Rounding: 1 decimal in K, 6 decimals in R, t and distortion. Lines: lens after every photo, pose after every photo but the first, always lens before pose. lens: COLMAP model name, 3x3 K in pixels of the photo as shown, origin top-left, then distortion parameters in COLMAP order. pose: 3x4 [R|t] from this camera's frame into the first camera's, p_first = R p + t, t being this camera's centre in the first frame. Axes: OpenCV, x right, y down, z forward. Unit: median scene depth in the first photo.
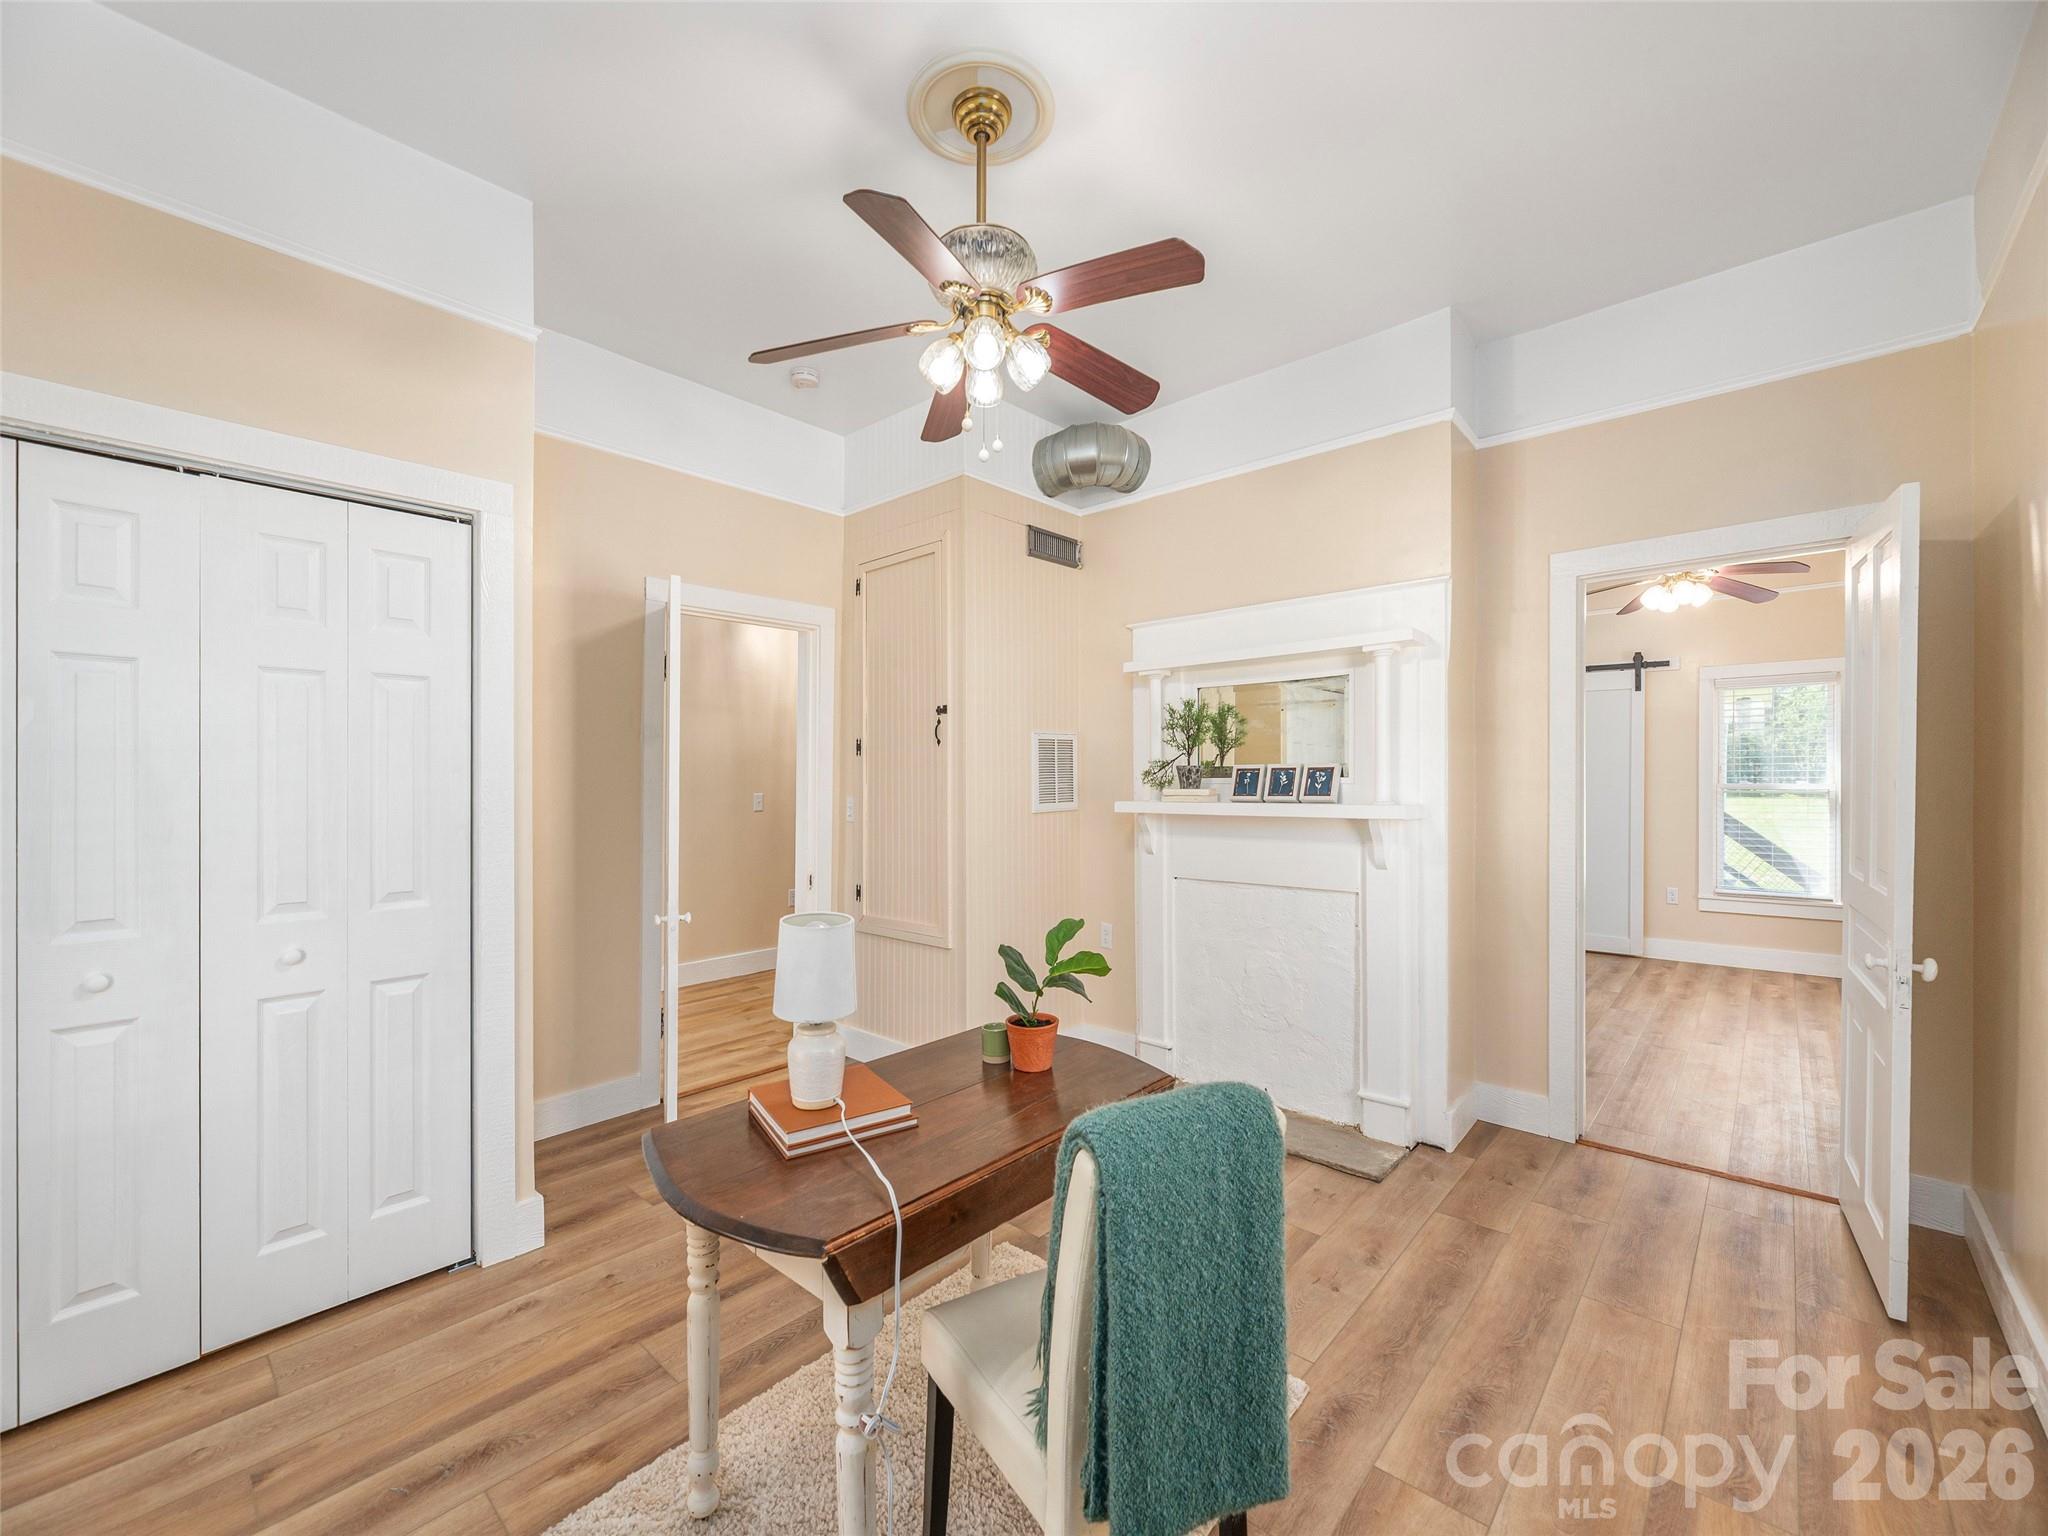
lens RADIAL K [[835.9, 0, 1016.9], [0, 835.9, 772.1], [0, 0, 1]] dist [-0.003806, 0.000598]
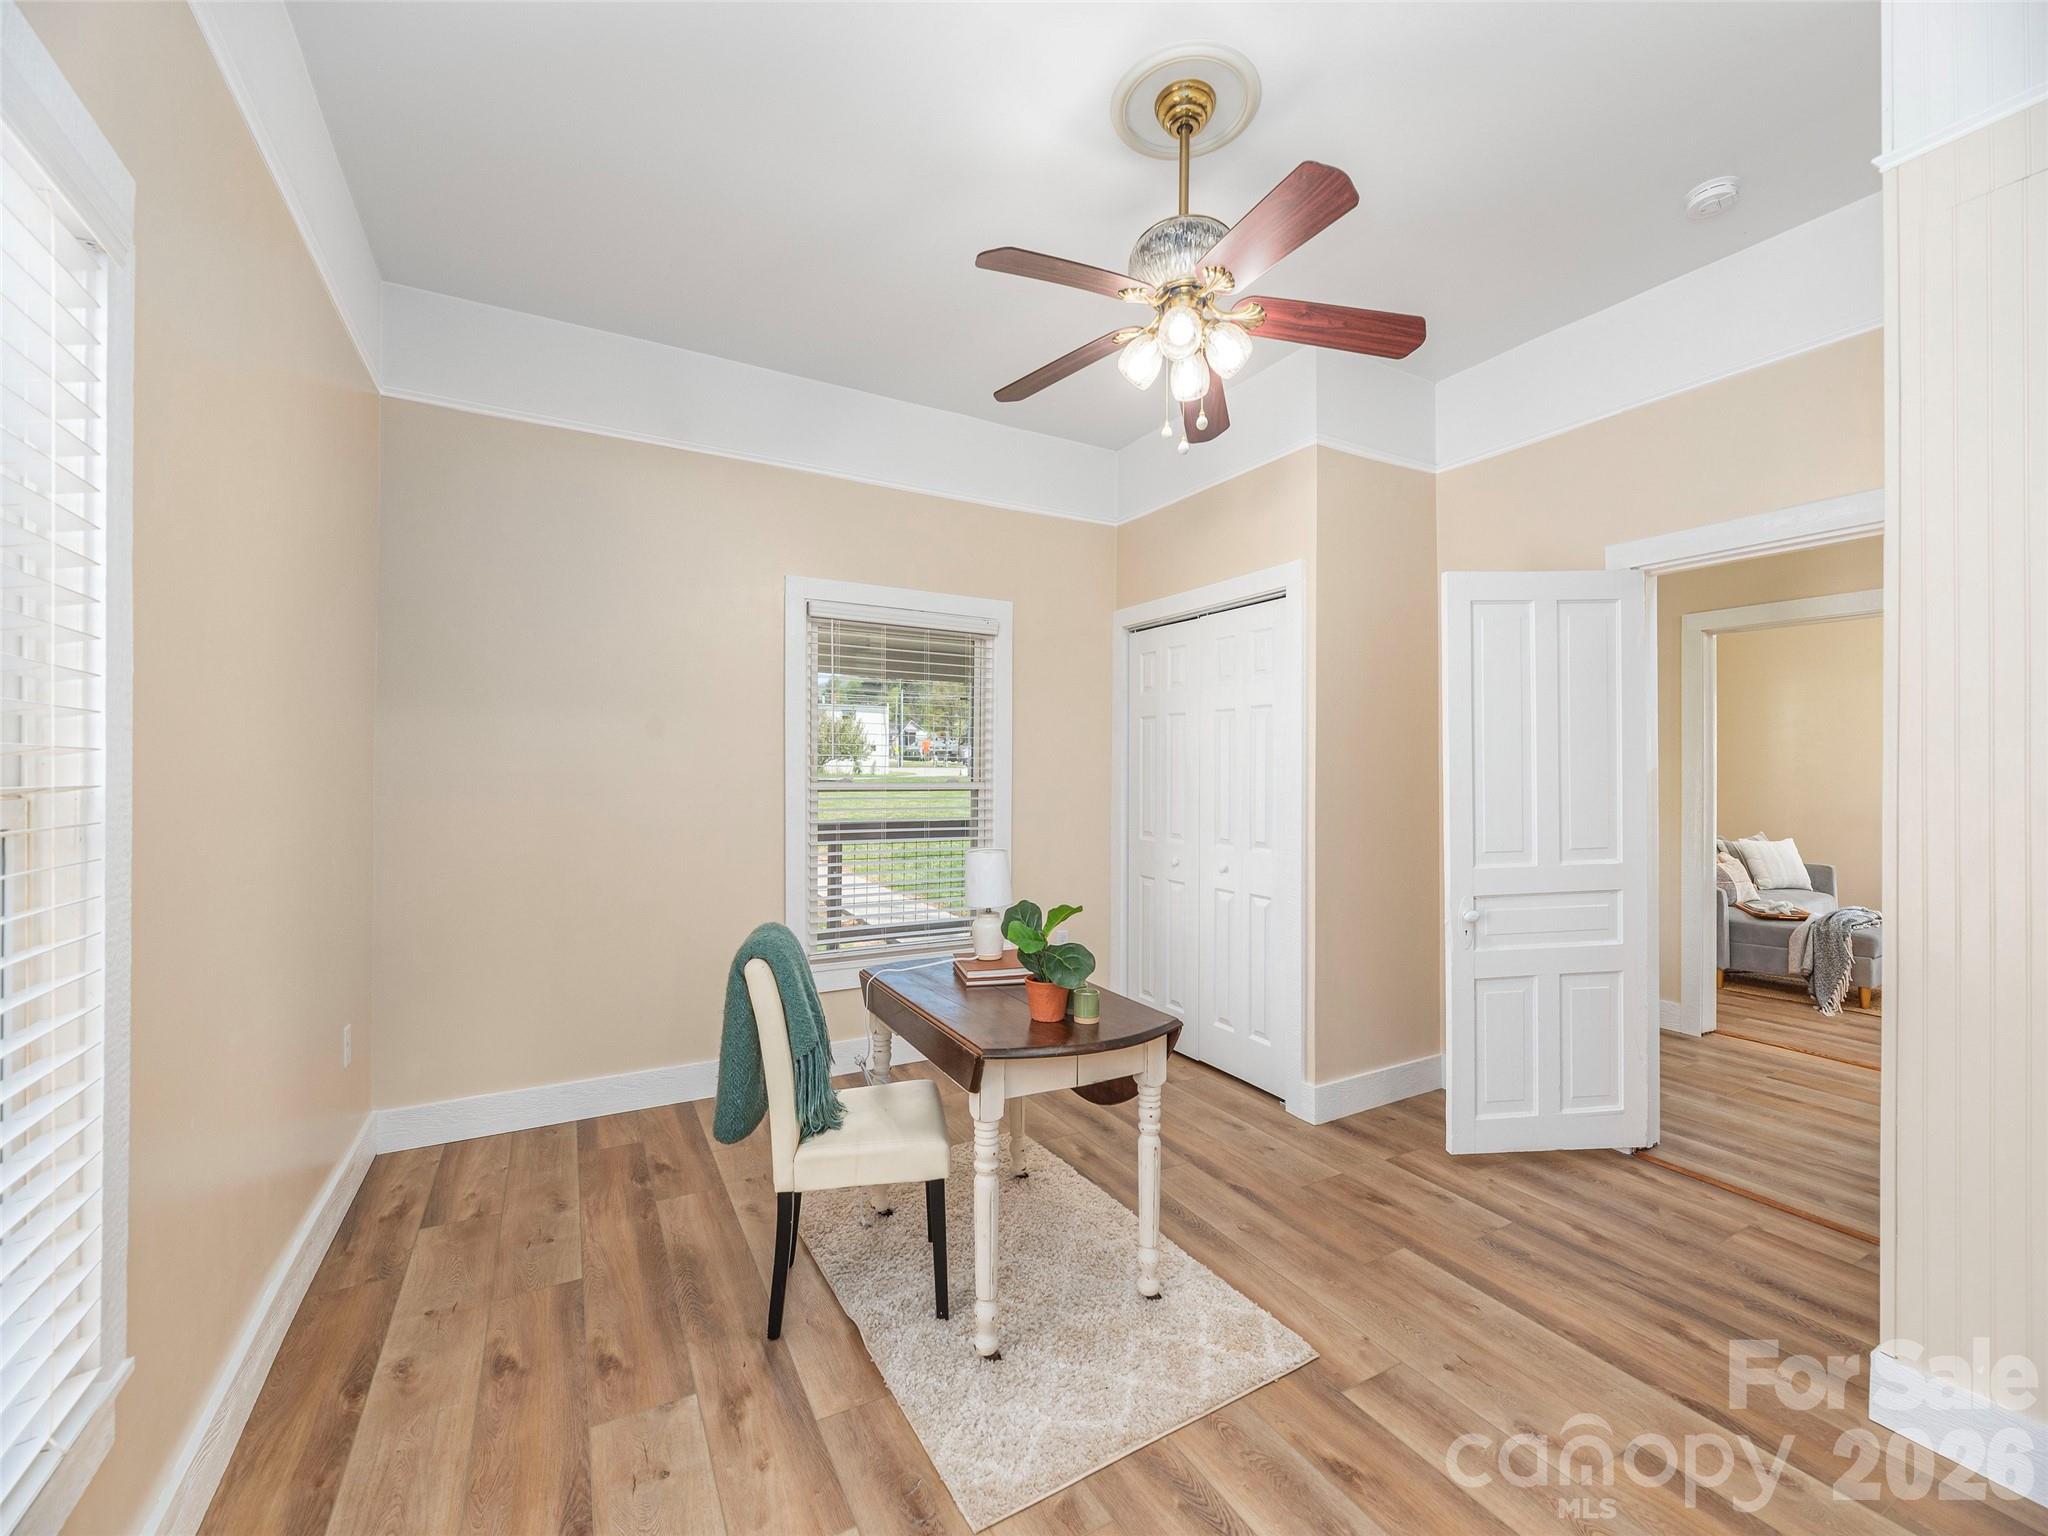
lens RADIAL K [[835.9, 0, 1026.3], [0, 835.9, 767.1], [0, 0, 1]] dist [-0.003806, 0.000598]
pose [[-0.316863, -0.004286, -0.948462, 0.976049], [0.002322, 0.999983, -0.005294, 0.010303], [0.948469, -0.003880, -0.316847, 1.161001]]
